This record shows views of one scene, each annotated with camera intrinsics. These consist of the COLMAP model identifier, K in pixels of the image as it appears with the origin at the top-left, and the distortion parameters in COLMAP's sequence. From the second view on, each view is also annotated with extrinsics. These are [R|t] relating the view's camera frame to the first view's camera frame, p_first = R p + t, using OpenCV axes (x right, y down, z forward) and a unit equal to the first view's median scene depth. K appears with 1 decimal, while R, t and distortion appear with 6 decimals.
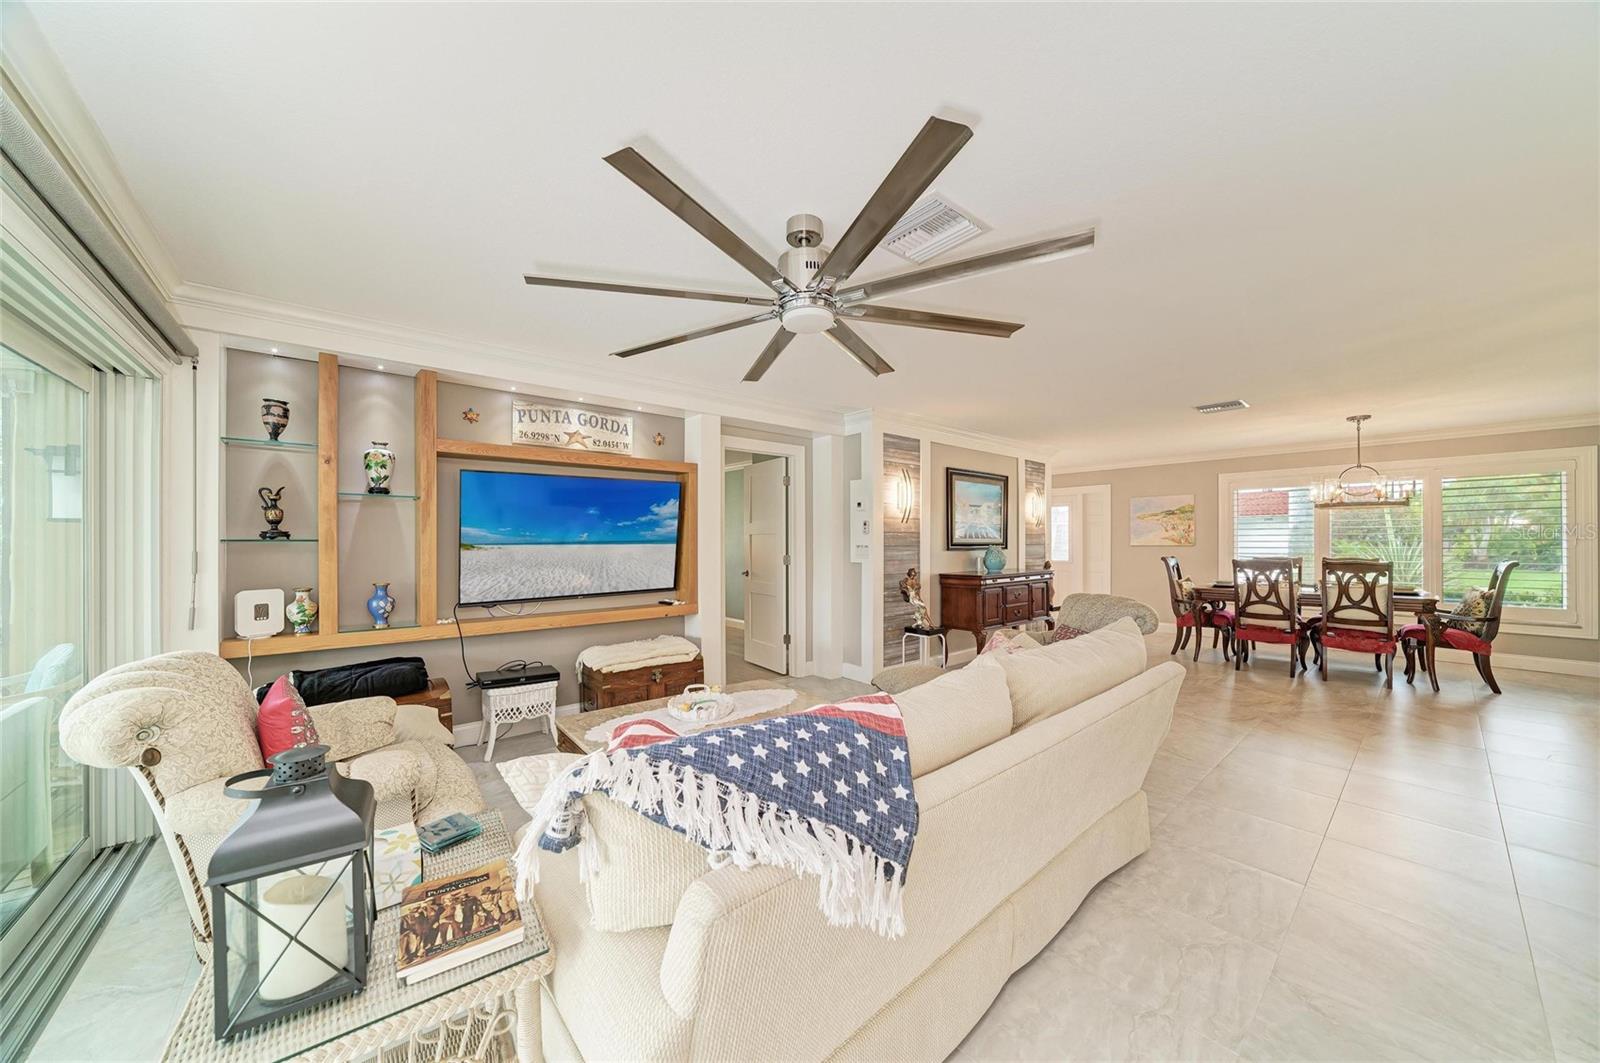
lens RADIAL K [[556.6, 0, 810.6], [0, 556.6, 531.5], [0, 0, 1]] dist [0.000559, 0.000087]
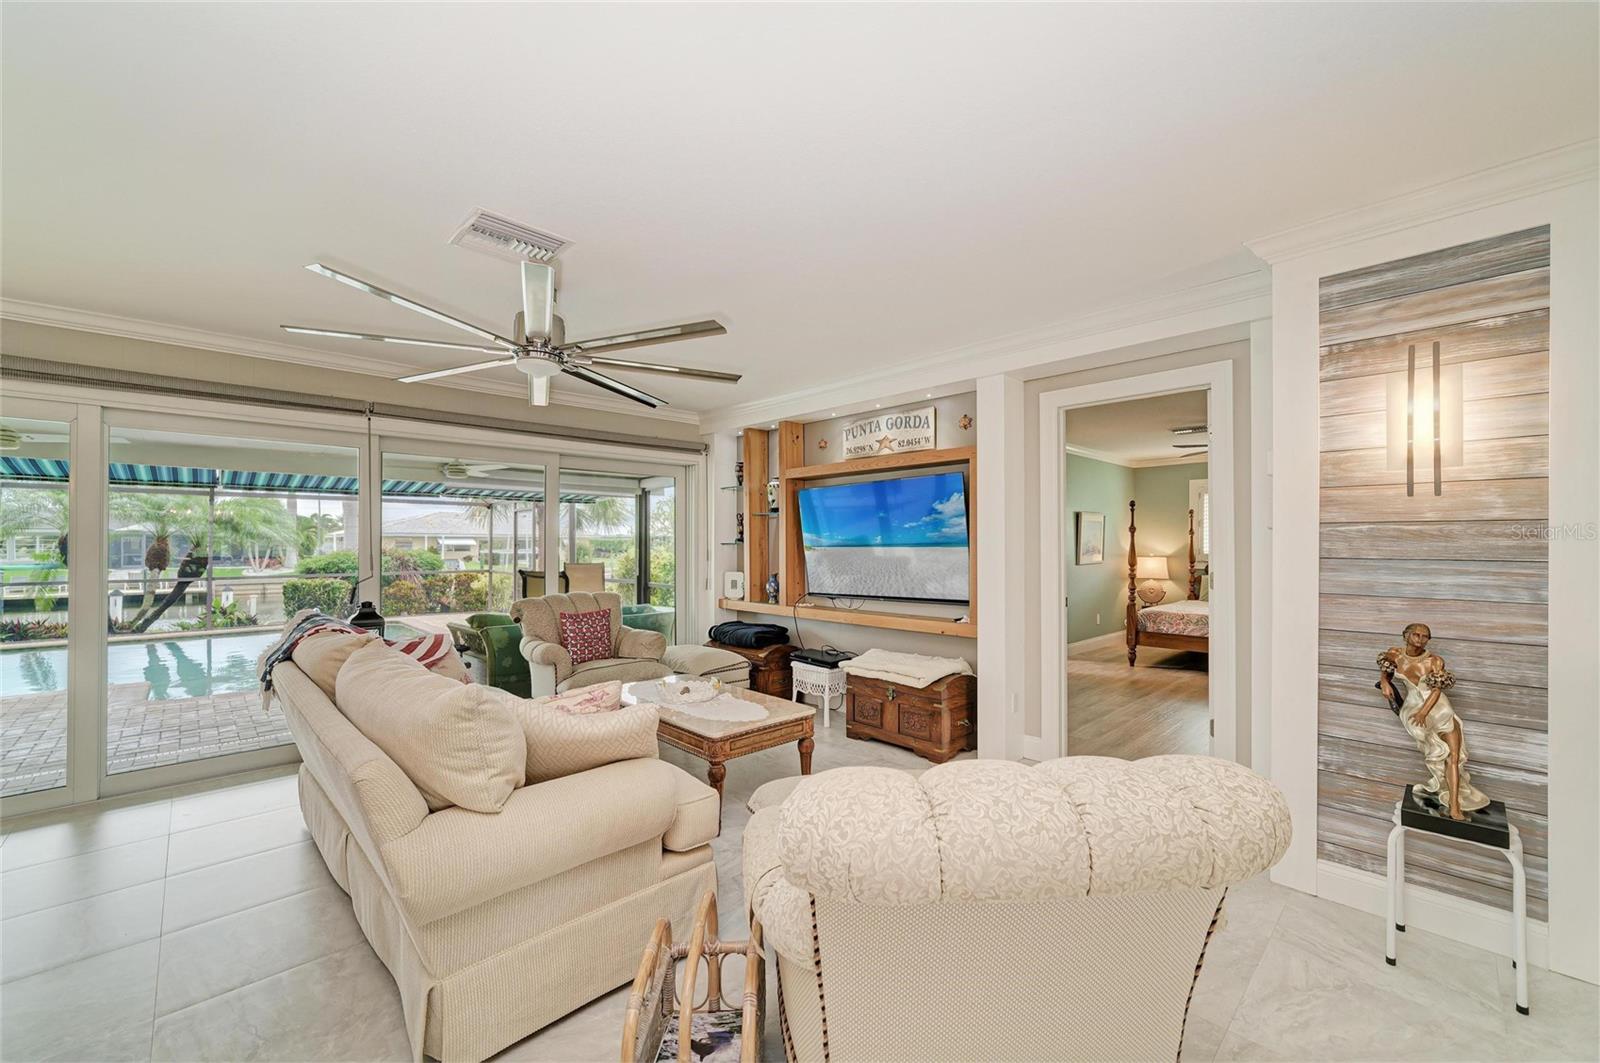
lens RADIAL K [[642.1, 0, 808.2], [0, 642.1, 540.9], [0, 0, 1]] dist [0.001534, 0.000299]
pose [[0.063569, -0.004702, -0.997966, 0.743710], [0.014172, 0.999892, -0.003809, 0.013027], [0.997877, -0.013901, 0.063629, 0.782217]]
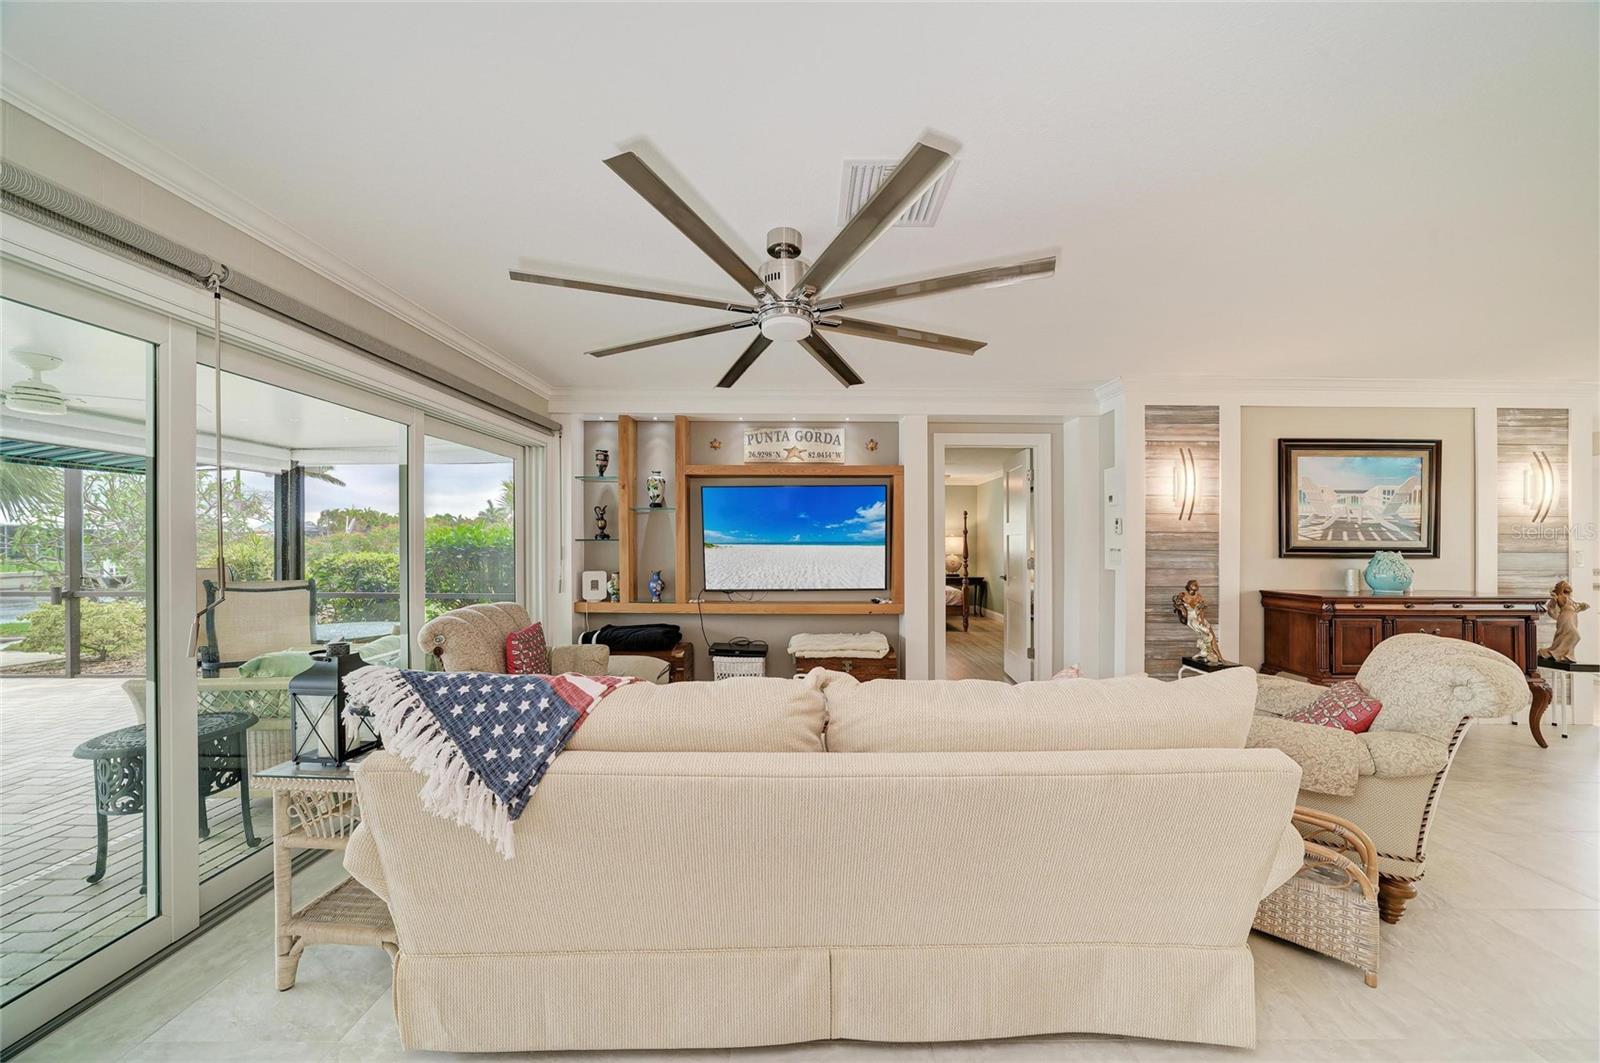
lens RADIAL K [[563.7, 0, 813.0], [0, 563.7, 546.2], [0, 0, 1]] dist [-0.011446, 0.000125]
pose [[0.765906, 0.008388, -0.642898, 0.364559], [0.004921, 0.999809, 0.018907, 0.004466], [0.642934, -0.017644, 0.765718, 0.124571]]
